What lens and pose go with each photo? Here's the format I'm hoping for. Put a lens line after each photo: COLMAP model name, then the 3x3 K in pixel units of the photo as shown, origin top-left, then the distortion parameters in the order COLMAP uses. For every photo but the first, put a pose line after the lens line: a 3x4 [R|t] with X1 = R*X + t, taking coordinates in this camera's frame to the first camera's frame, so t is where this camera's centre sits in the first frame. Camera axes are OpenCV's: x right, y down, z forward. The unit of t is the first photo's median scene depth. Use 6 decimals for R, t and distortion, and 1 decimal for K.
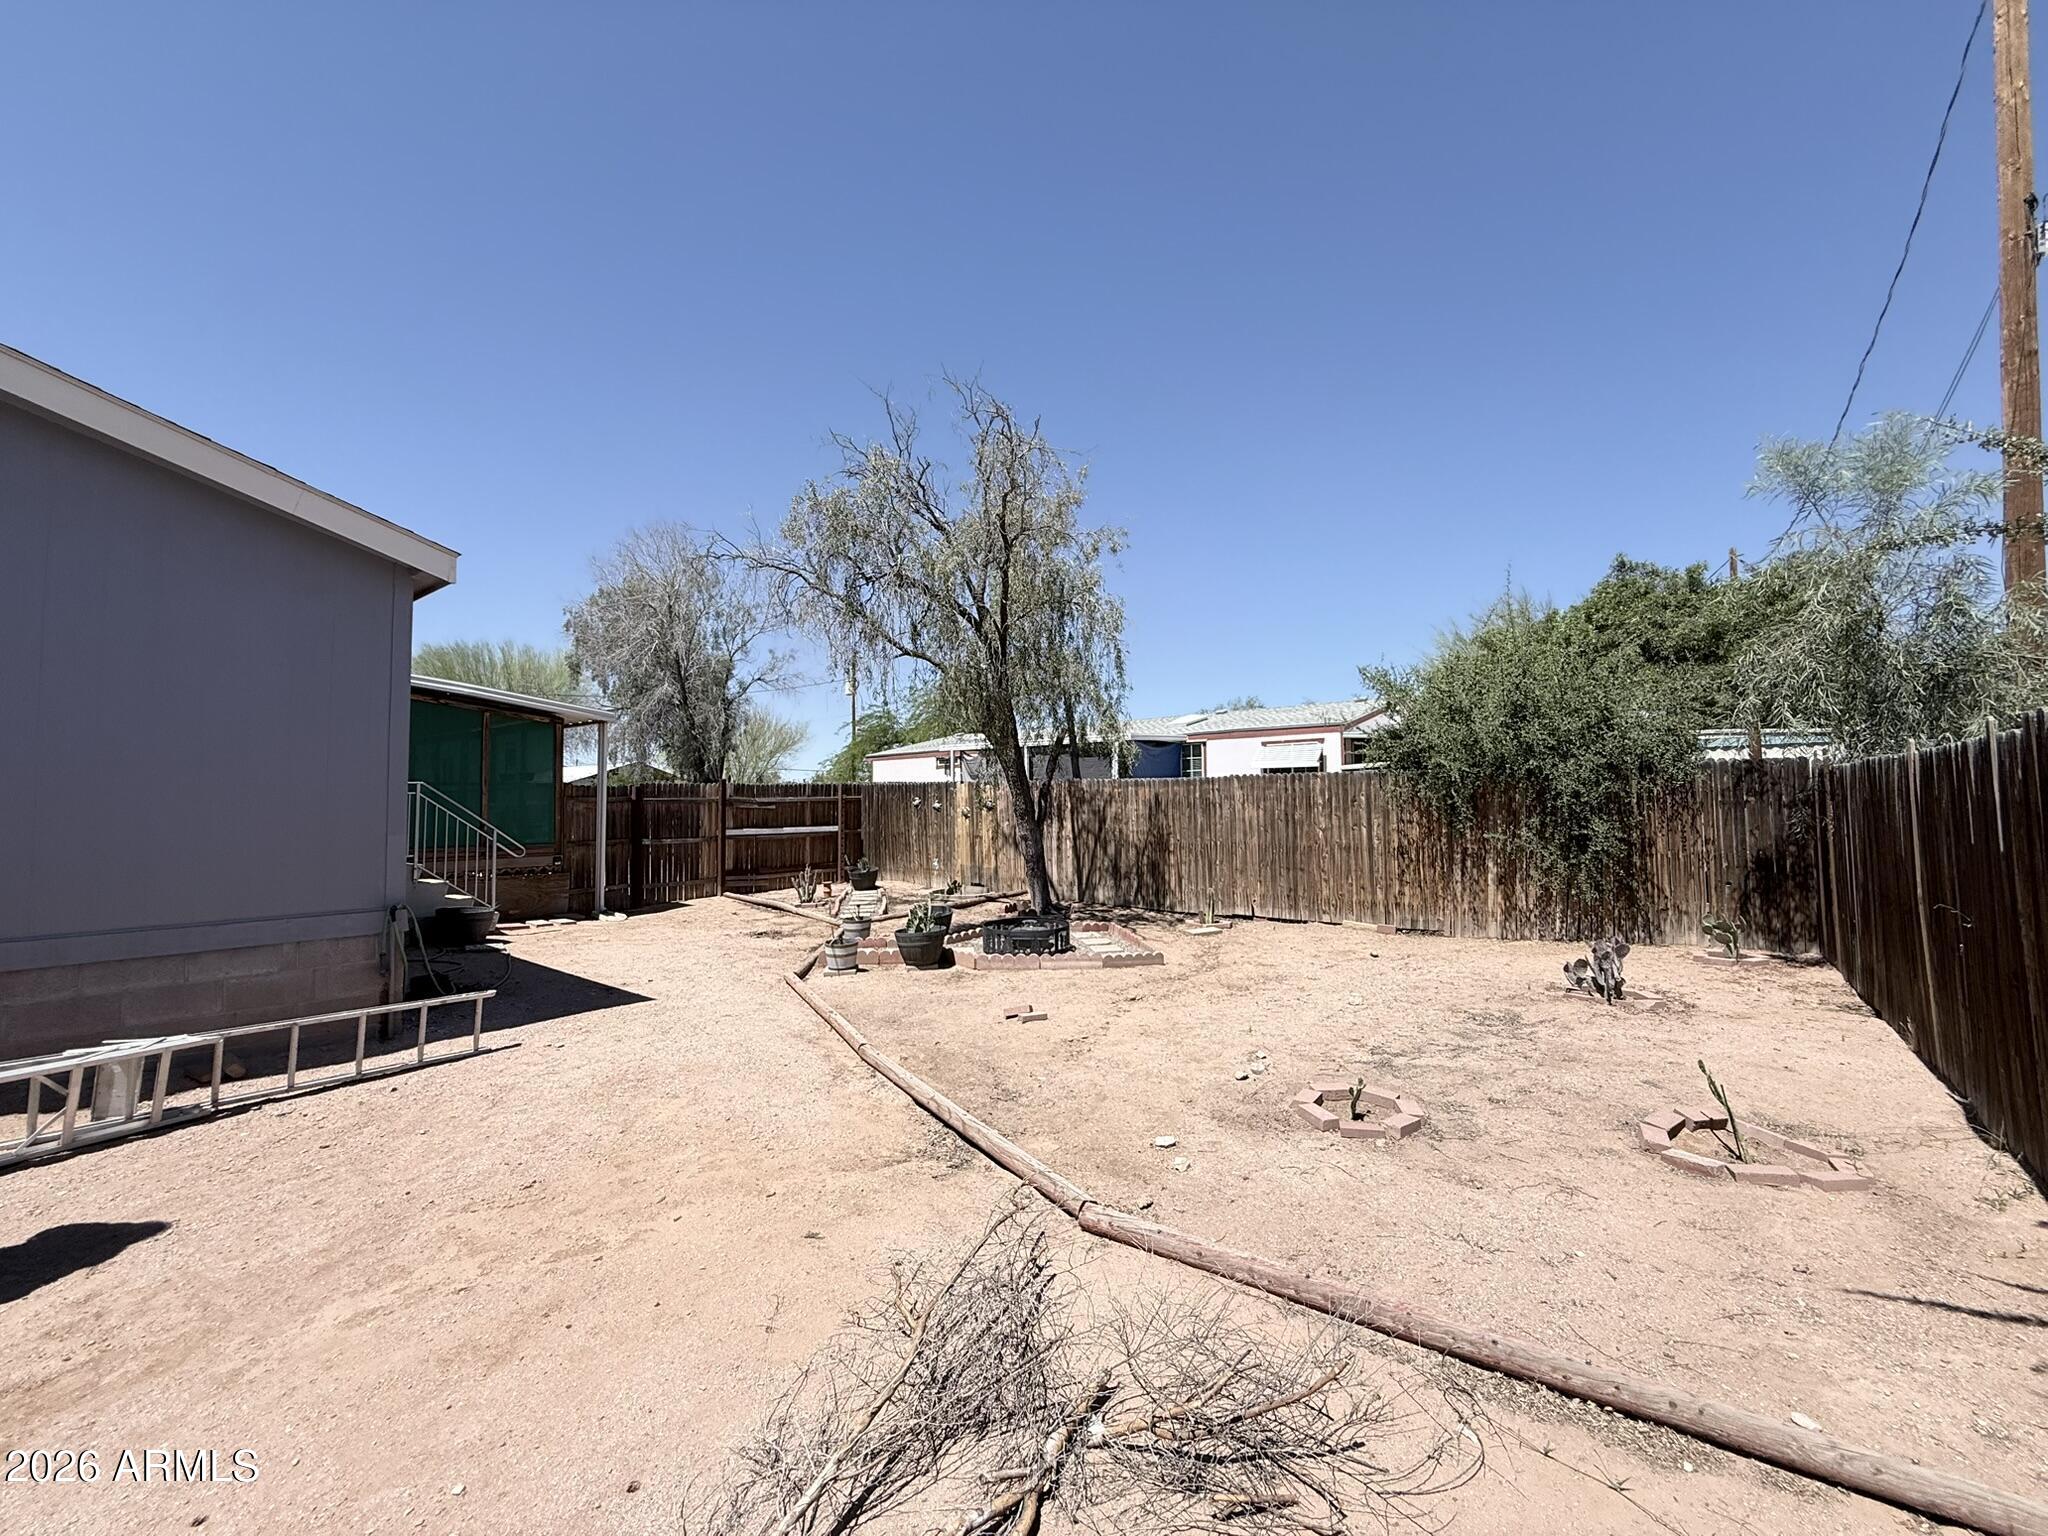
lens RADIAL K [[814.9, 0, 1023.8], [0, 814.9, 761.5], [0, 0, 1]] dist [-0.007074, -0.001017]
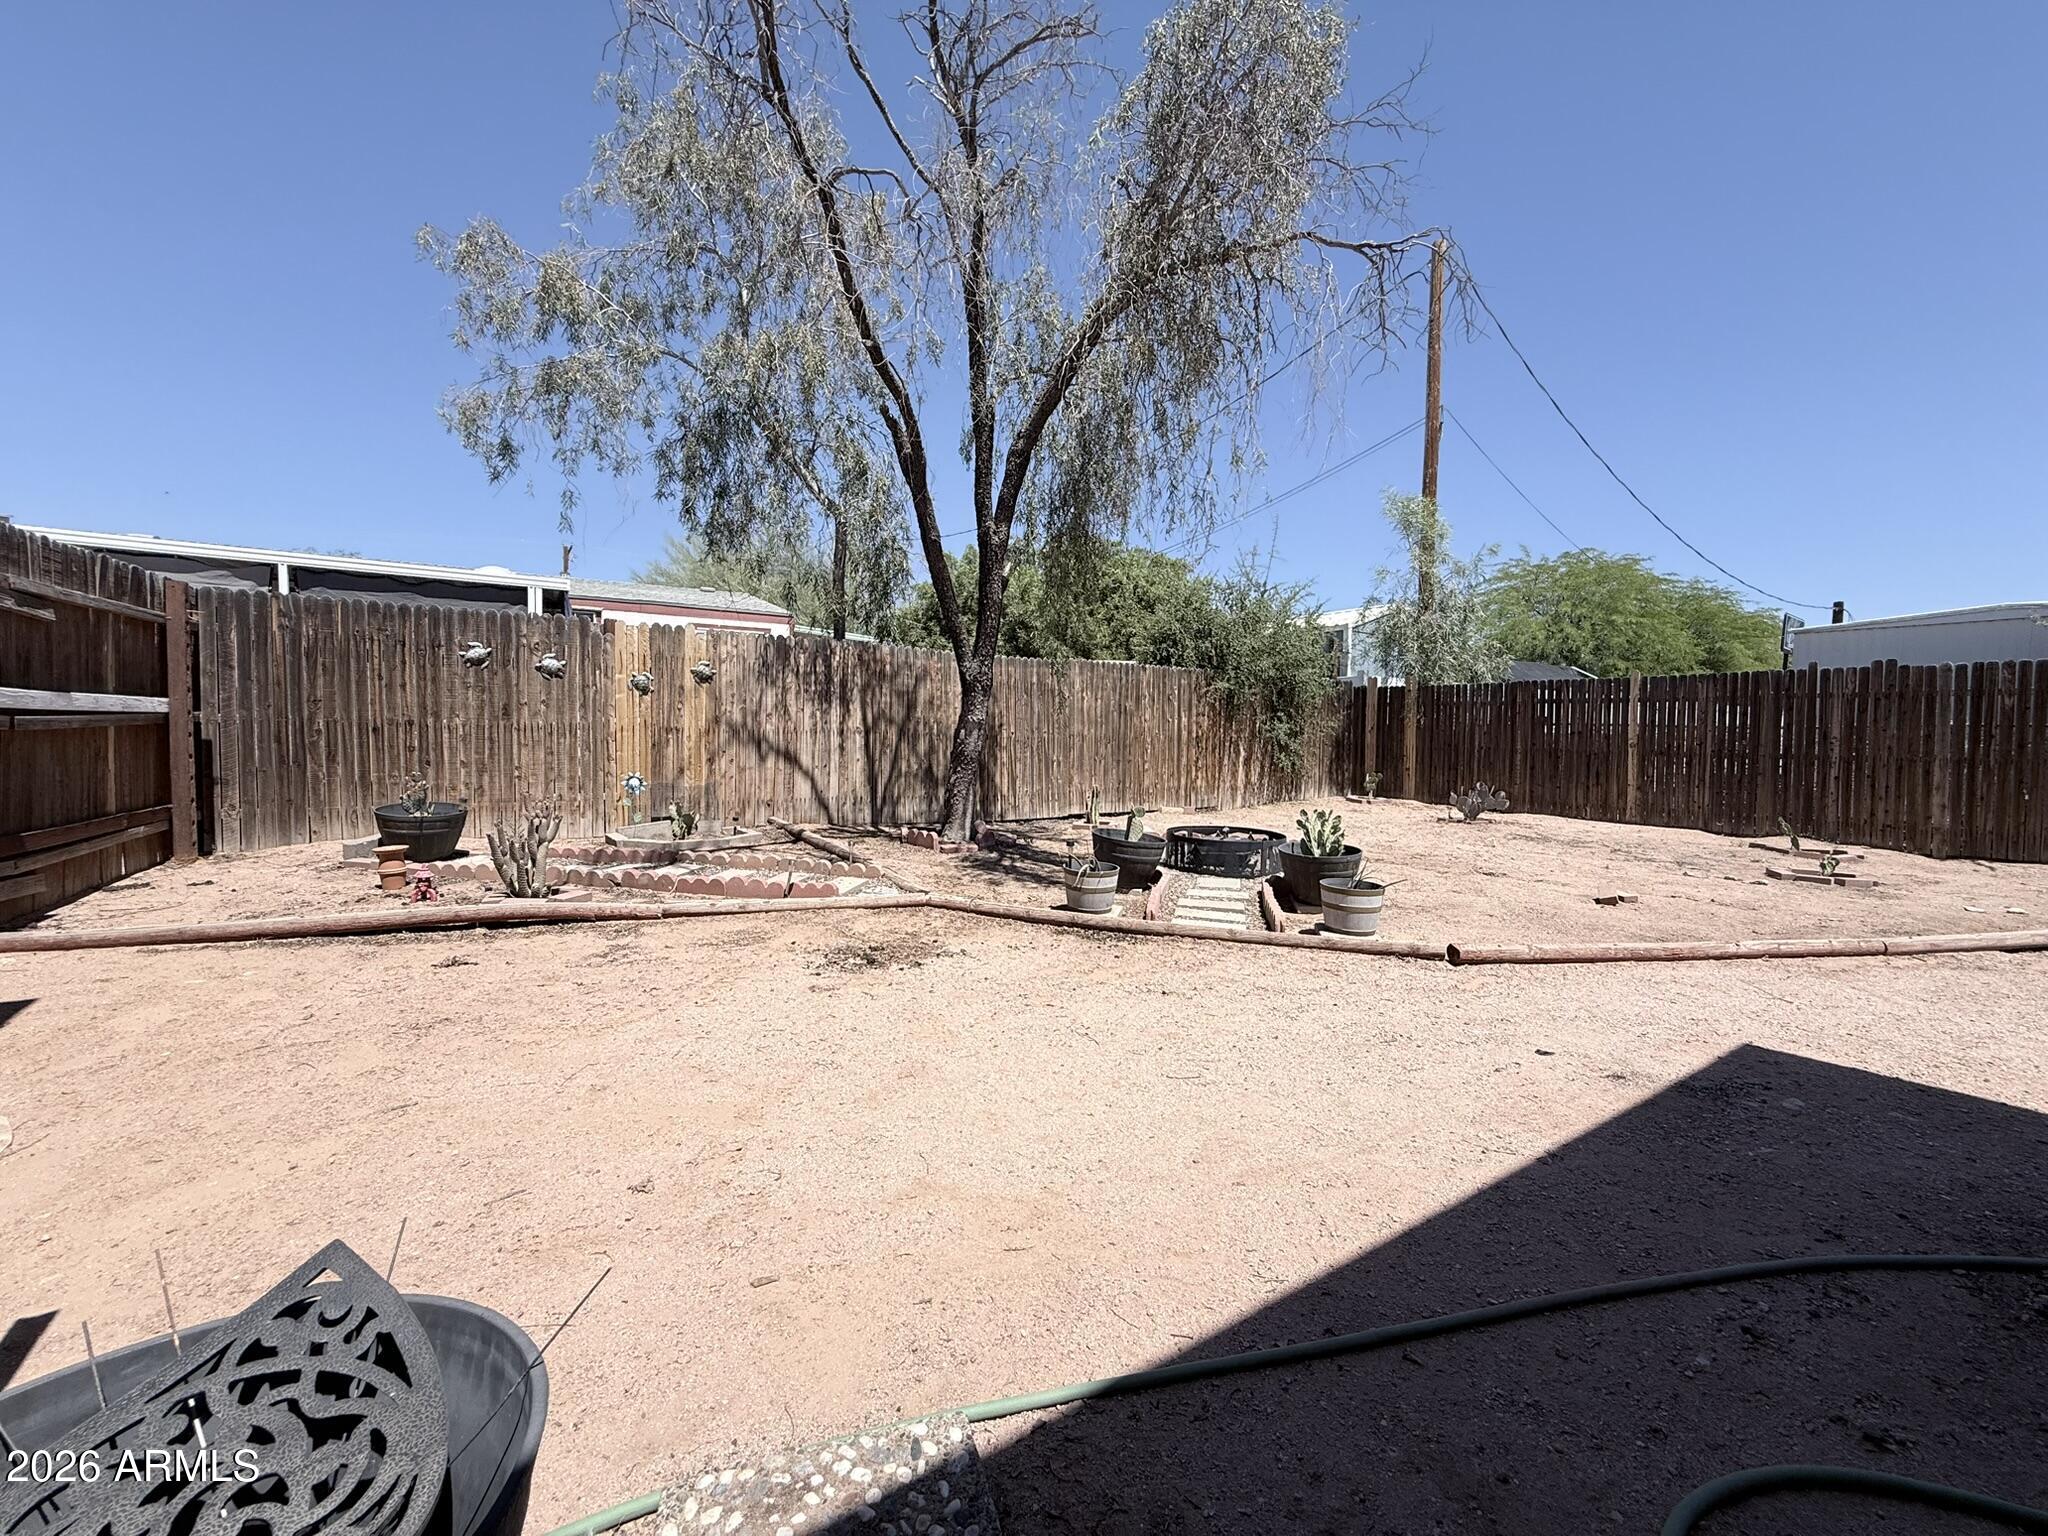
lens RADIAL K [[814.9, 0, 1023.4], [0, 814.9, 763.8], [0, 0, 1]] dist [-0.007074, -0.001017]
pose [[0.319125, -0.022255, 0.947451, -0.531826], [-0.065137, 0.996845, 0.045355, 0.082635], [-0.945472, -0.076188, 0.316669, 0.670194]]
